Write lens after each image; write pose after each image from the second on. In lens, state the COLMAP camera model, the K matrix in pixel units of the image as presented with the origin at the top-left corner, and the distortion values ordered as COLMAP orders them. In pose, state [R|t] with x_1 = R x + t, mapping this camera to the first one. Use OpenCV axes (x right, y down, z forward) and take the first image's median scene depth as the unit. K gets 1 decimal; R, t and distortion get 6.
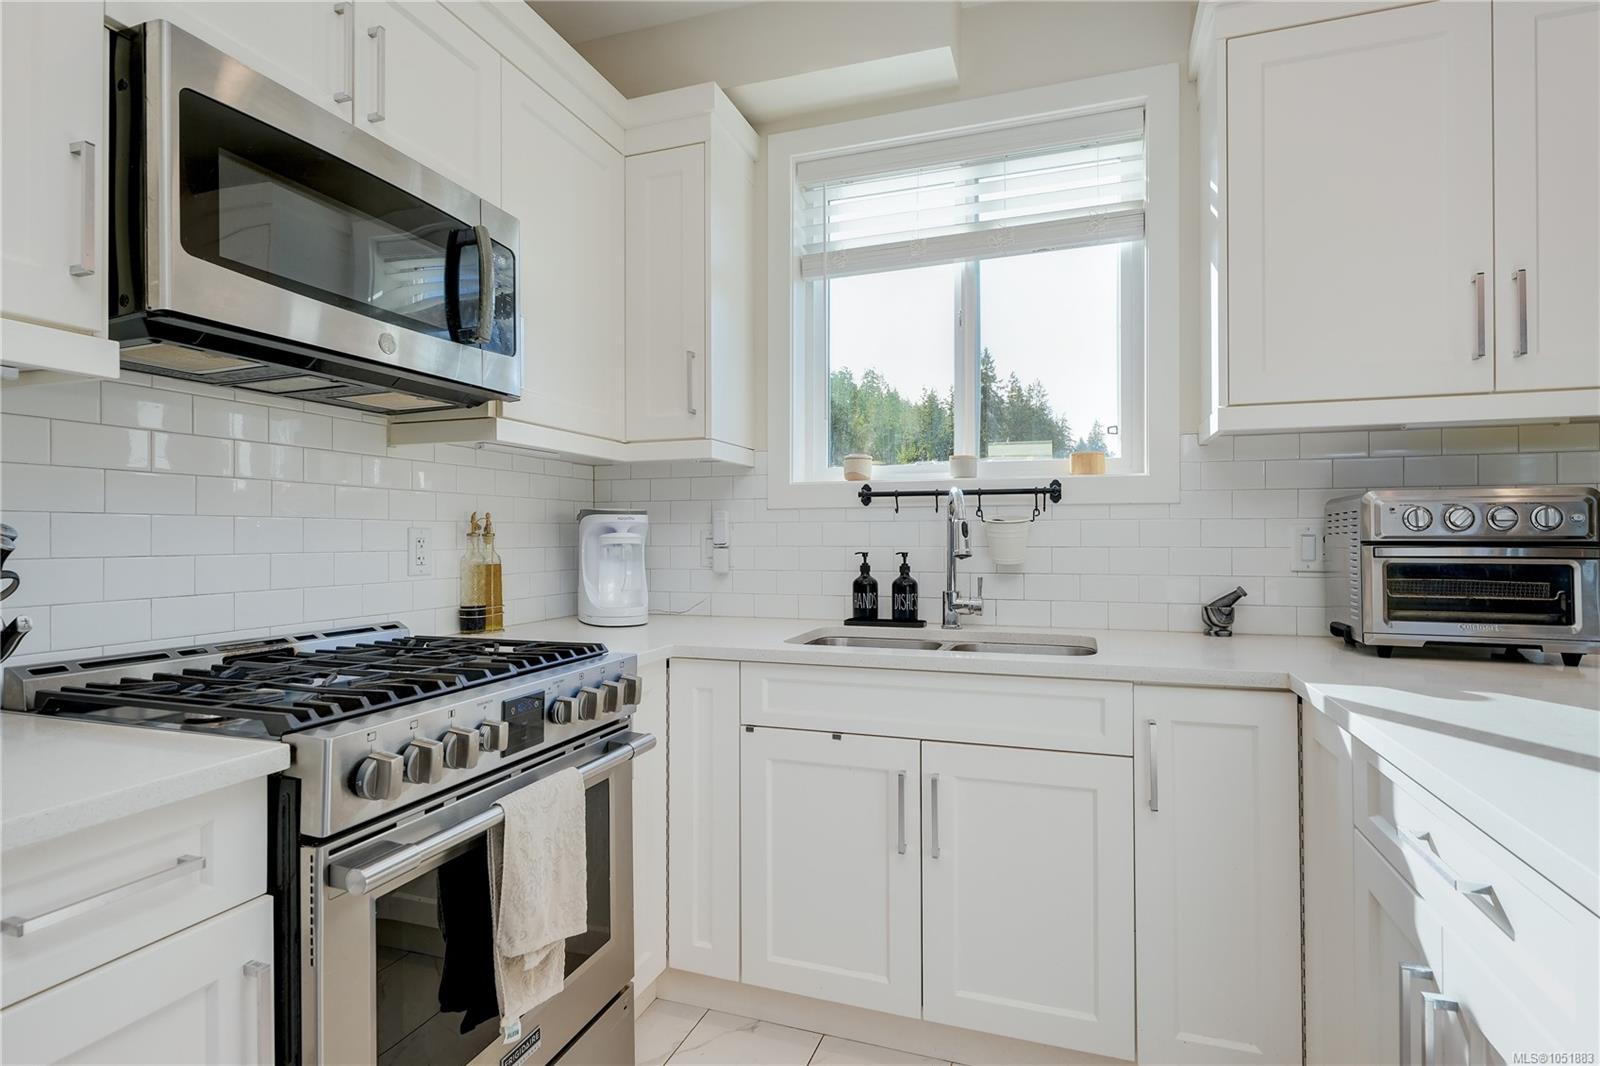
lens RADIAL K [[806.1, 0, 800.8], [0, 806.1, 530.4], [0, 0, 1]] dist [-0.001505, -0.000274]
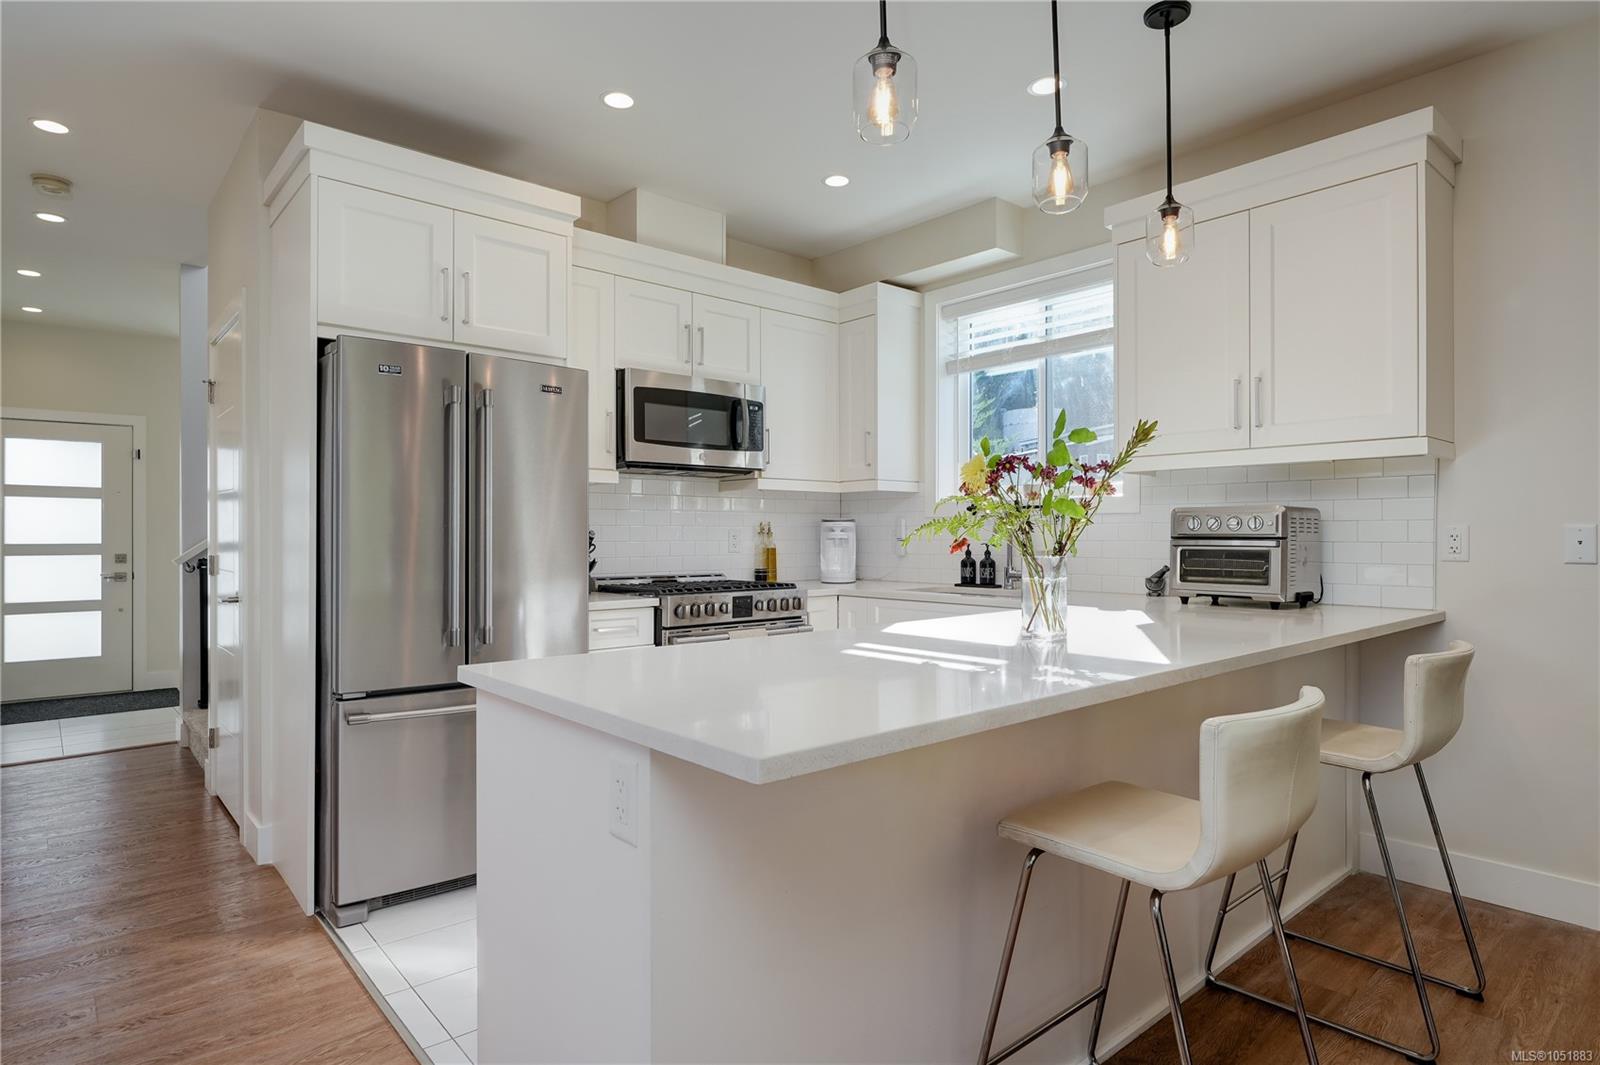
lens RADIAL K [[872.4, 0, 797.3], [0, 872.4, 530.3], [0, 0, 1]] dist [0.004862, -0.000263]
pose [[0.868035, -0.001932, -0.496499, 0.916964], [0.003832, 0.999989, 0.002809, -0.008614], [0.496488, -0.004341, 0.868033, -1.019529]]
